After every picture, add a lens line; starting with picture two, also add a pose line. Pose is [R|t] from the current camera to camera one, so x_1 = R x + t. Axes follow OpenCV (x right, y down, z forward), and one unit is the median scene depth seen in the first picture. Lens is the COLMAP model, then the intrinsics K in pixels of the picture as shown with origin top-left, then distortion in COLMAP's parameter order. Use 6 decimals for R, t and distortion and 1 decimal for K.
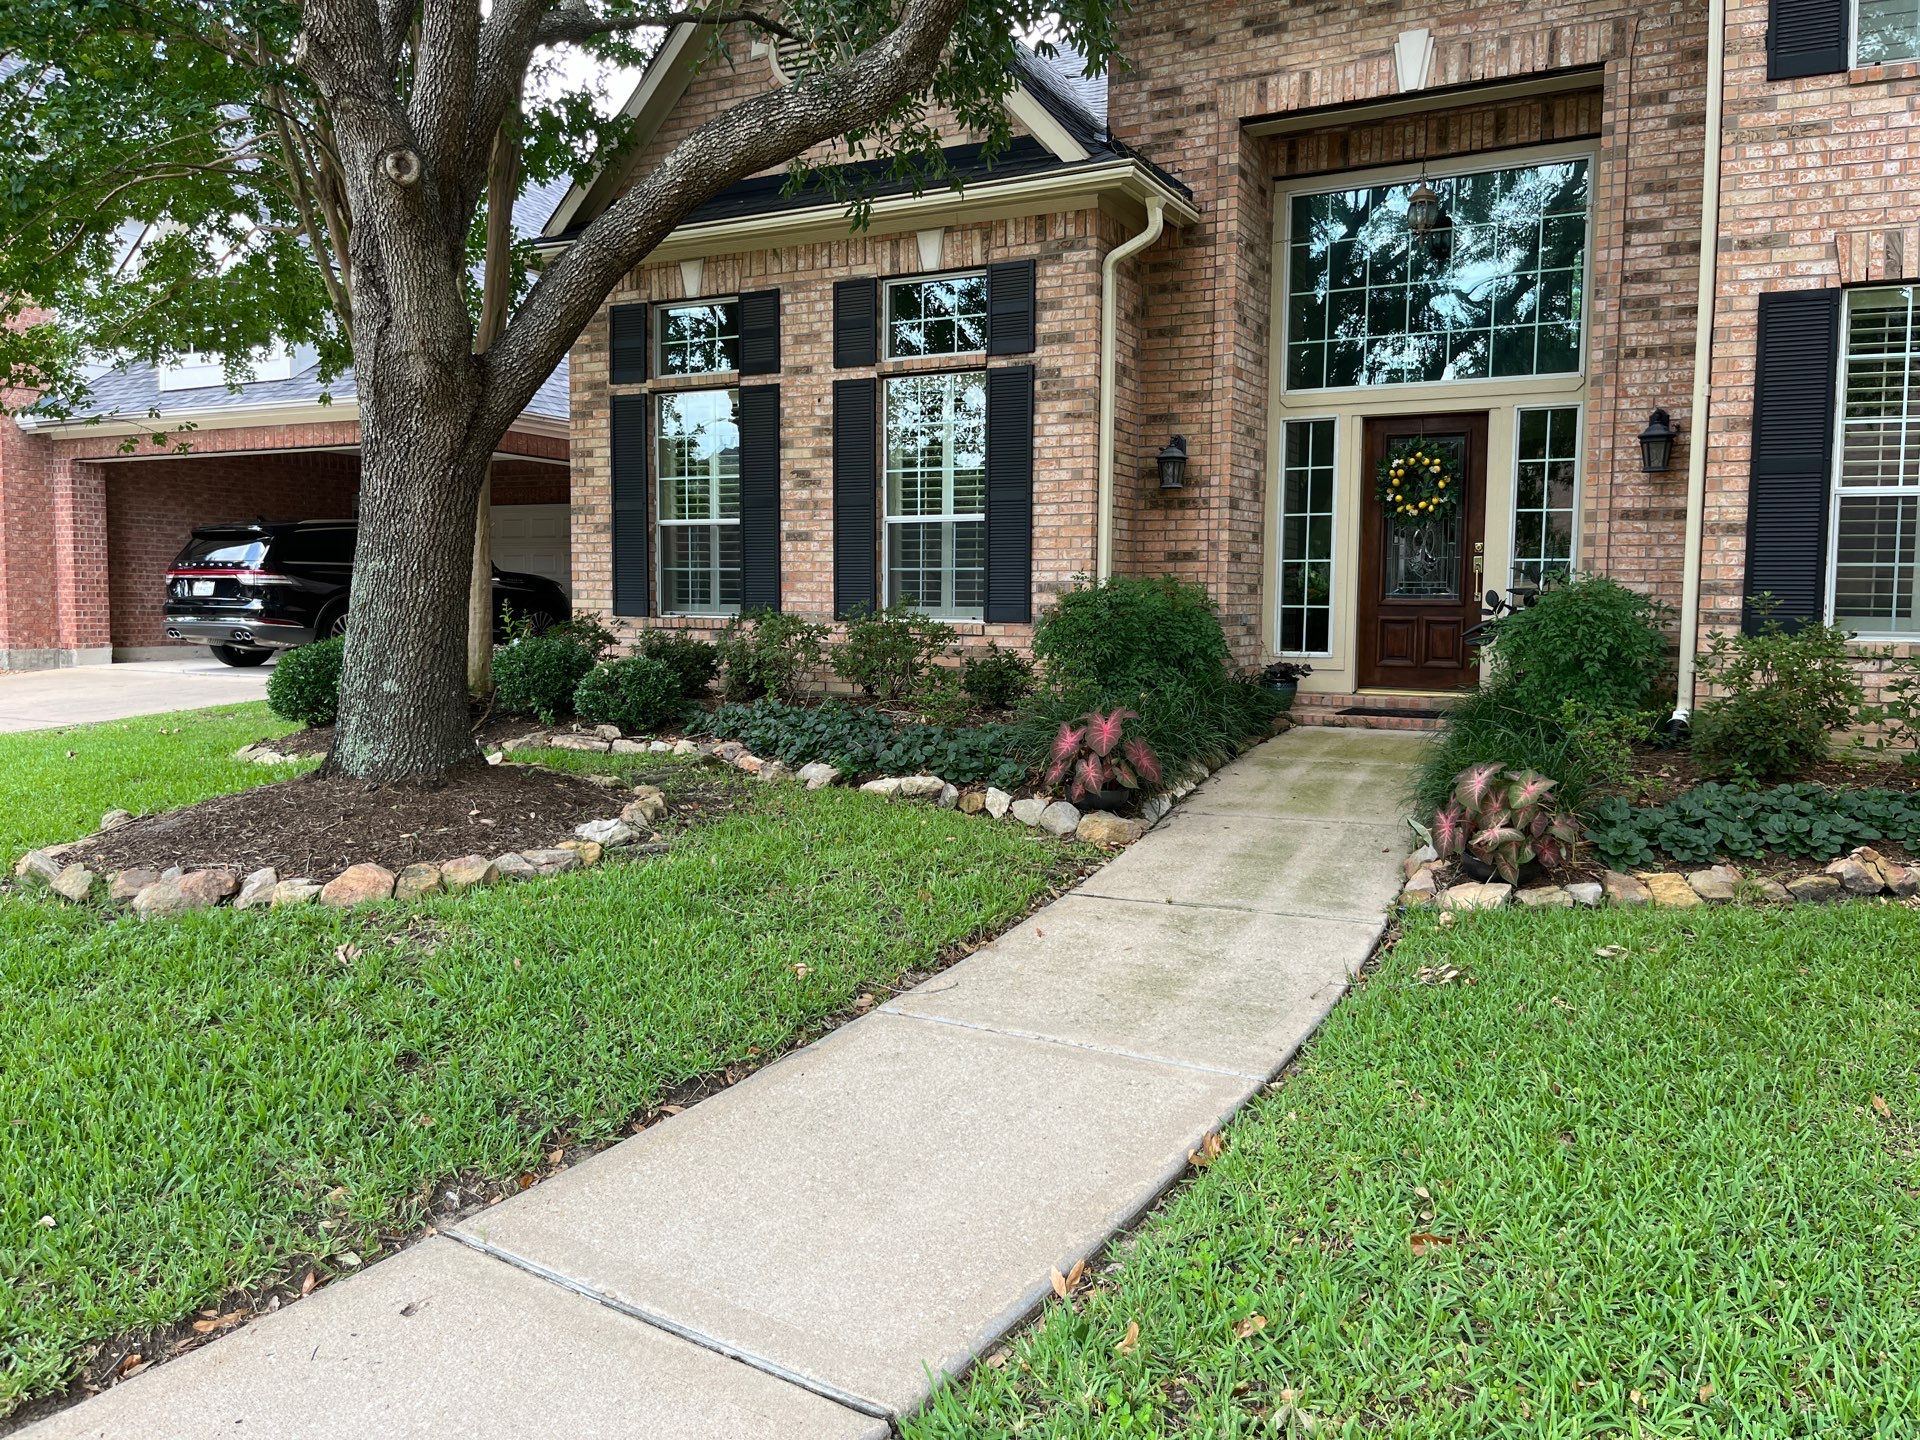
lens RADIAL K [[1466.7, 0, 958.0], [0, 1466.7, 722.7], [0, 0, 1]] dist [0.060601, -0.093230]
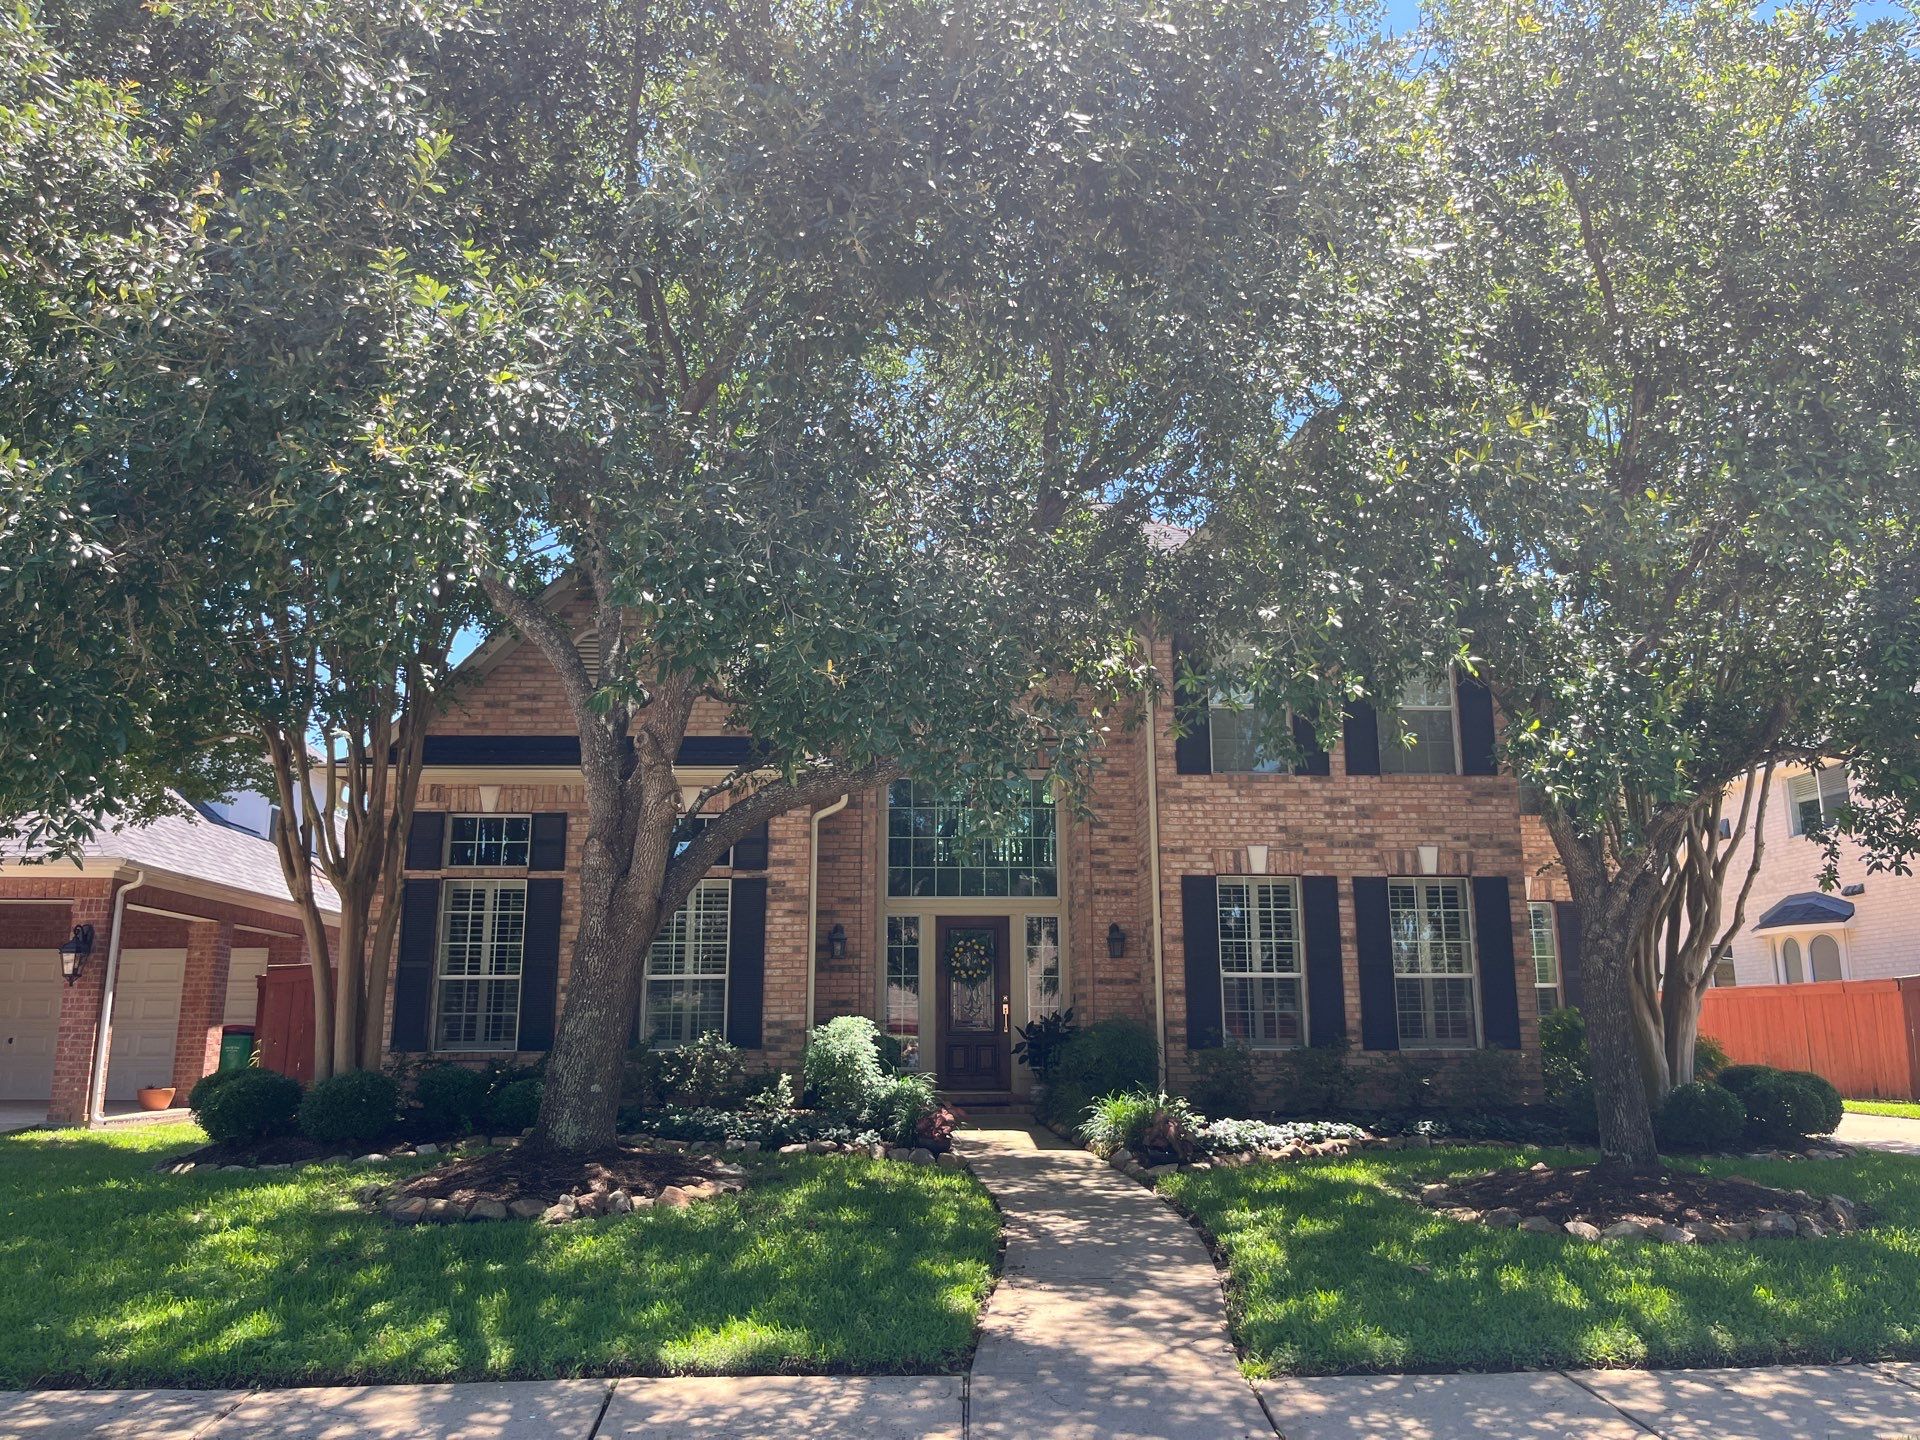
lens RADIAL K [[1580.1, 0, 960.0], [0, 1580.1, 720.0], [0, 0, 1]] dist [0.116498, -0.125263]
pose [[0.852169, 0.093234, 0.514894, -0.654445], [0.053744, 0.963200, -0.263358, 0.046717], [-0.520500, 0.252097, 0.815798, -0.511208]]
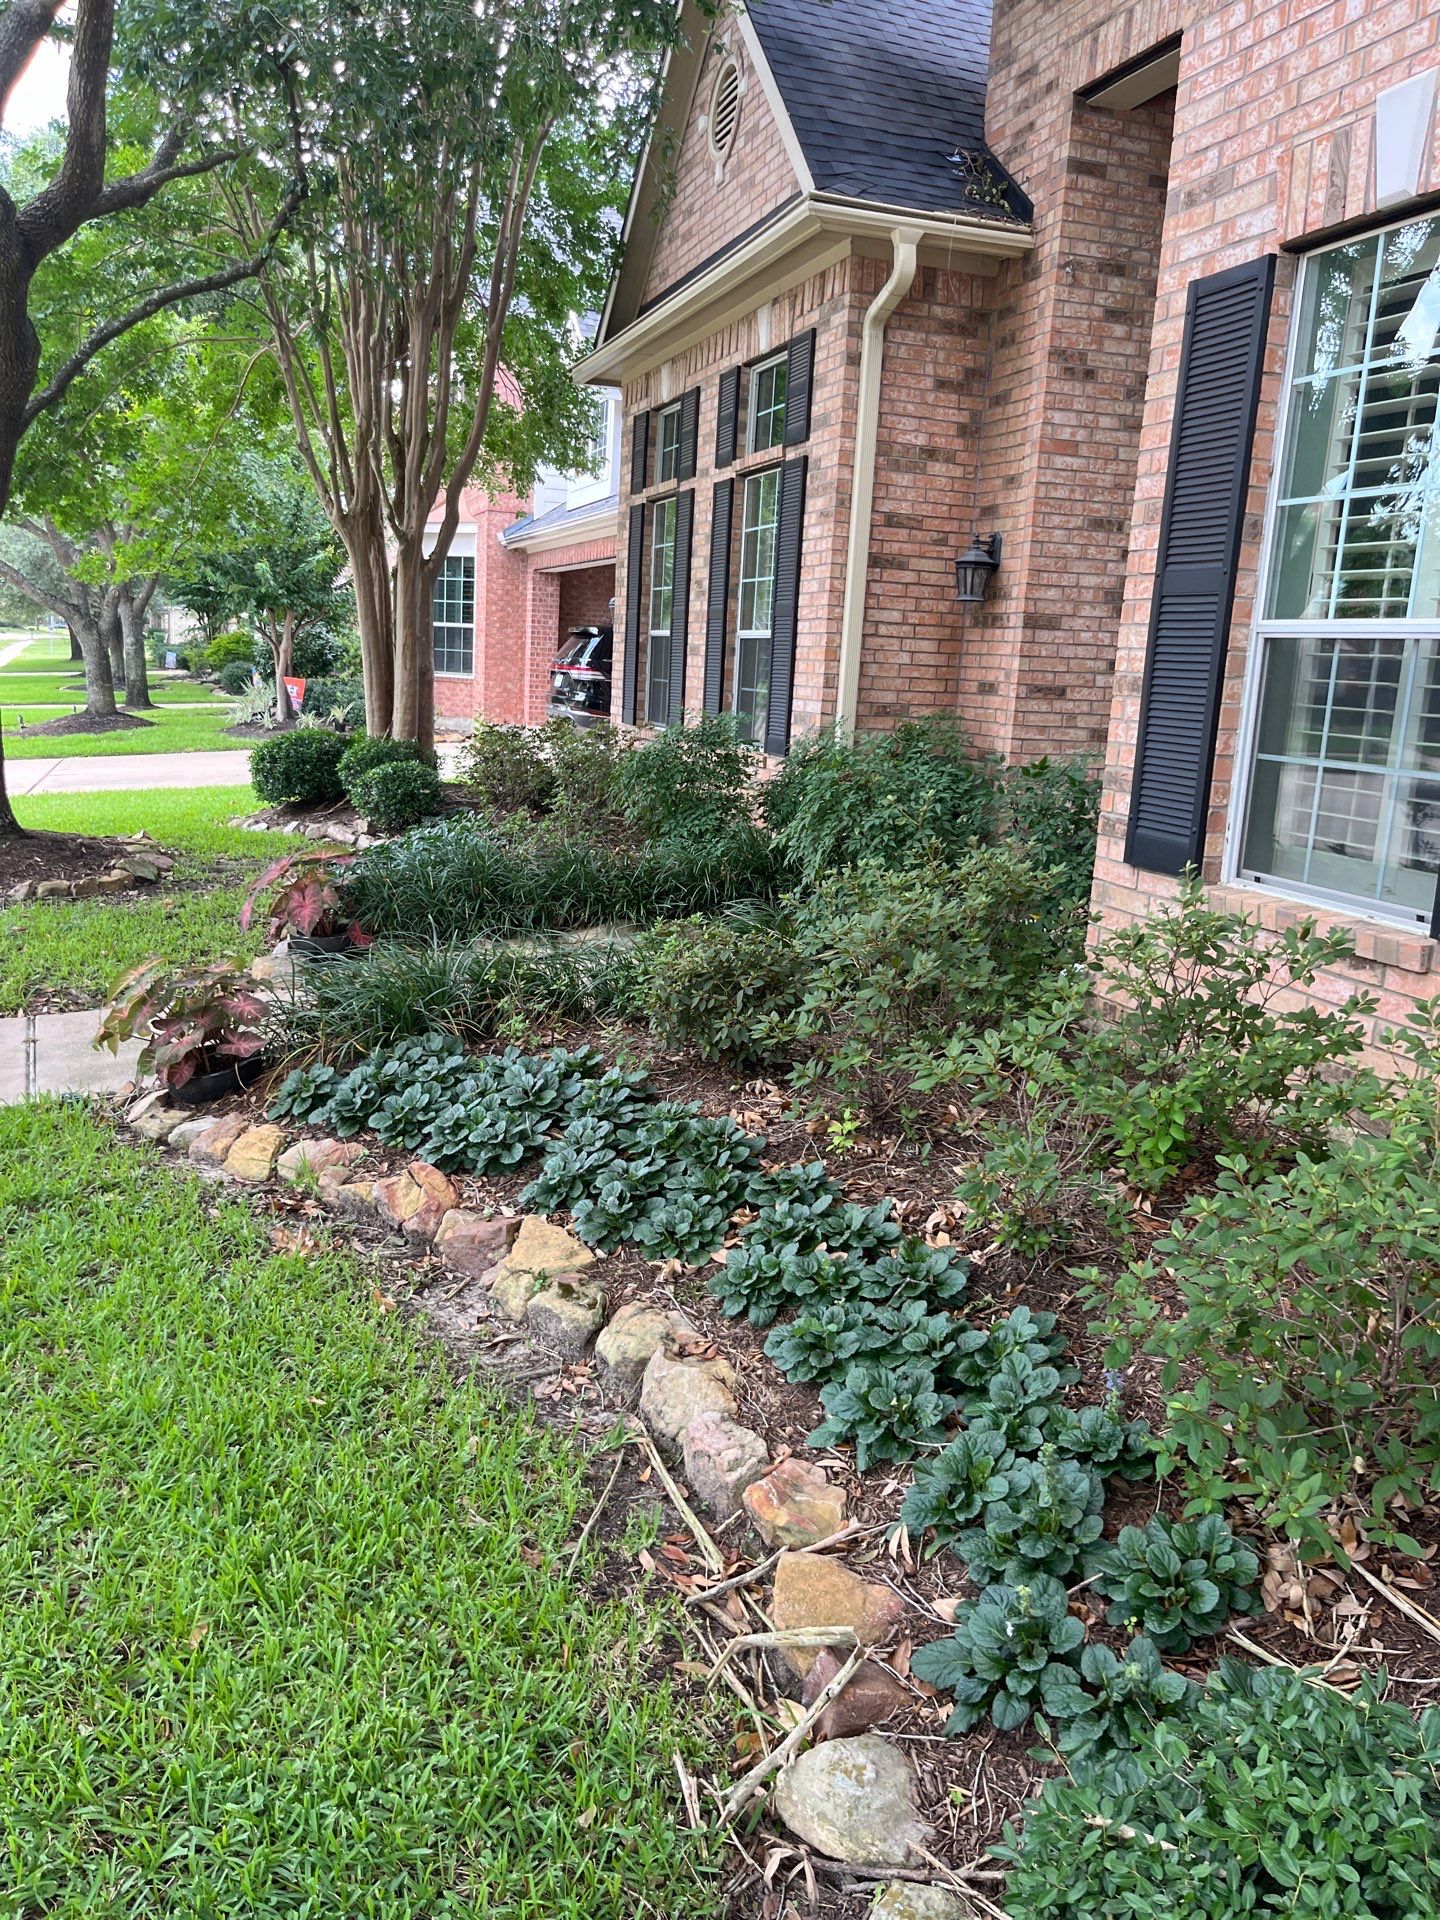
lens RADIAL K [[1466.7, 0, 710.9], [0, 1466.7, 958.8], [0, 0, 1]] dist [0.060601, -0.093230]
pose [[0.723272, 0.163969, -0.670815, 0.643851], [-0.097859, 0.985935, 0.135483, -0.066165], [0.683595, -0.032346, 0.729145, 0.331160]]
